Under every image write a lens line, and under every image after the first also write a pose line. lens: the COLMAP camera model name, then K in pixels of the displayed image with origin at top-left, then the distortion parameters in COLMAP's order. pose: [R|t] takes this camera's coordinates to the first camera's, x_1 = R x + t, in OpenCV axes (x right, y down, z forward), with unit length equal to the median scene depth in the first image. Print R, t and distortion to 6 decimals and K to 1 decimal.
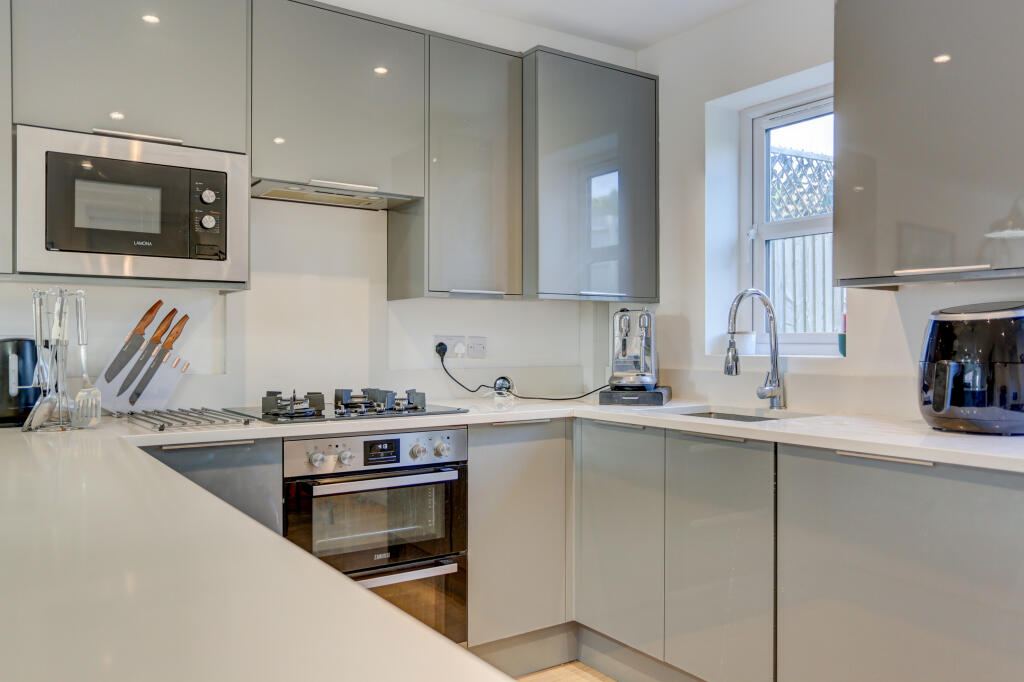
lens RADIAL K [[809.3, 0, 512.0], [0, 809.3, 341.0], [0, 0, 1]] dist [0.024237, 0.002258]
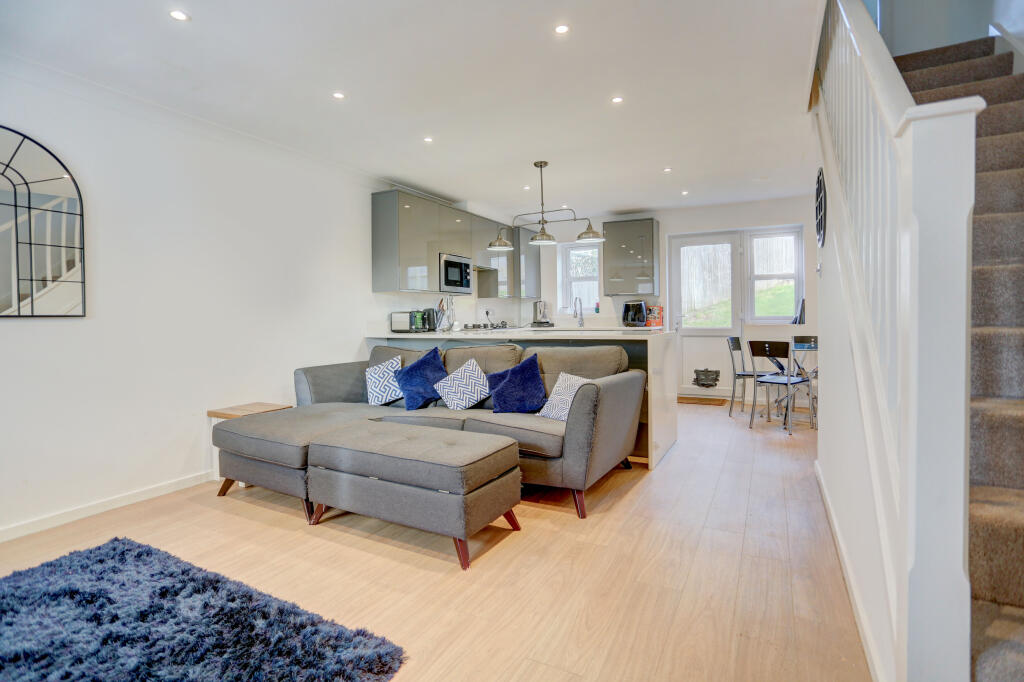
lens RADIAL K [[489.7, 0, 511.8], [0, 489.7, 312.5], [0, 0, 1]] dist [0.000908, 0.000064]
pose [[0.892310, -0.002904, 0.451413, -1.108376], [0.012042, 0.999777, -0.017372, 0.053411], [-0.451262, 0.020937, 0.892146, -1.021055]]
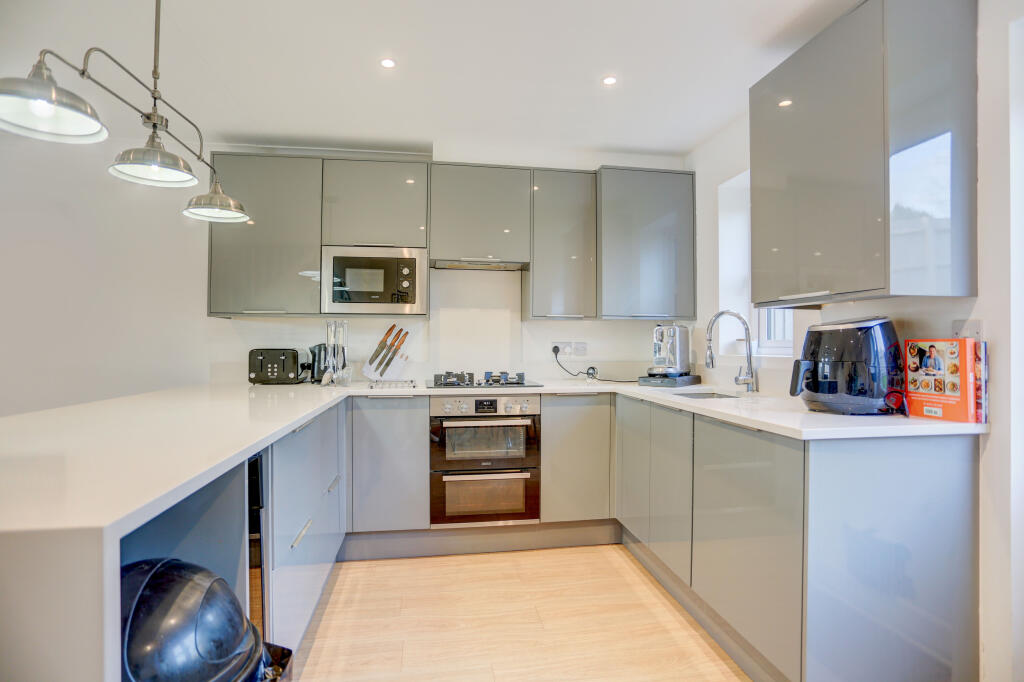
lens RADIAL K [[502.6, 0, 512.0], [0, 502.6, 341.0], [0, 0, 1]] dist [-0.002634, 0.000019]
pose [[0.908408, -0.001491, -0.418083, 0.333095], [-0.001672, 0.999973, -0.007199, -0.000875], [0.418082, 0.007238, 0.908380, 0.002003]]
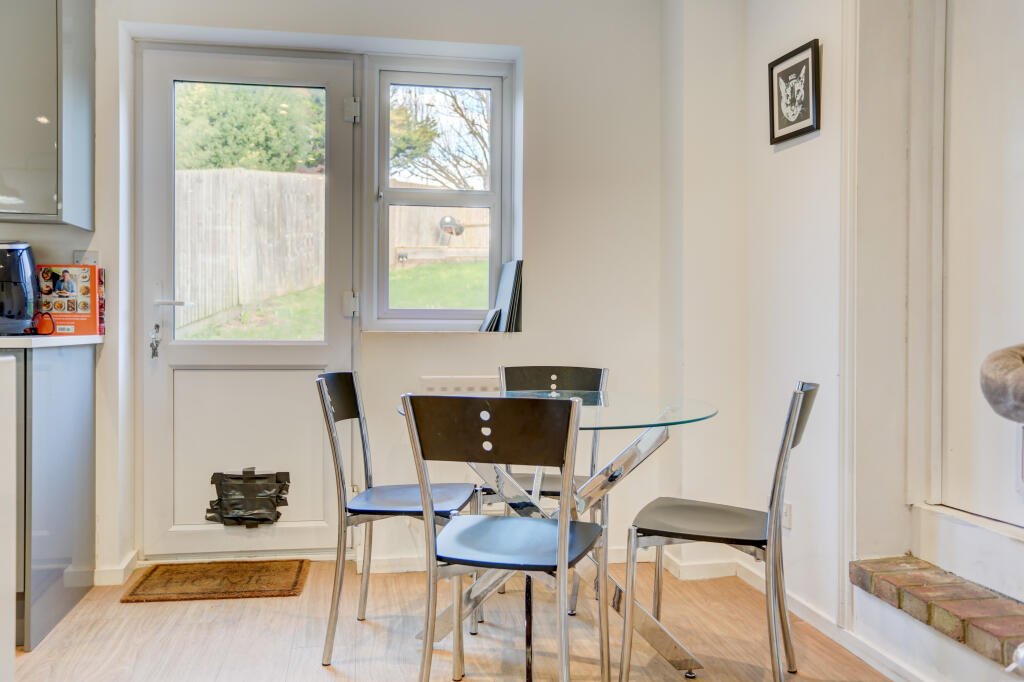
lens RADIAL K [[809.3, 0, 512.0], [0, 809.3, 341.0], [0, 0, 1]] dist [0.024237, 0.002258]
pose [[0.417455, -0.013713, 0.908594, -0.207439], [-0.000940, 0.999879, 0.015522, 0.075931], [-0.908697, -0.007334, 0.417391, -0.252291]]
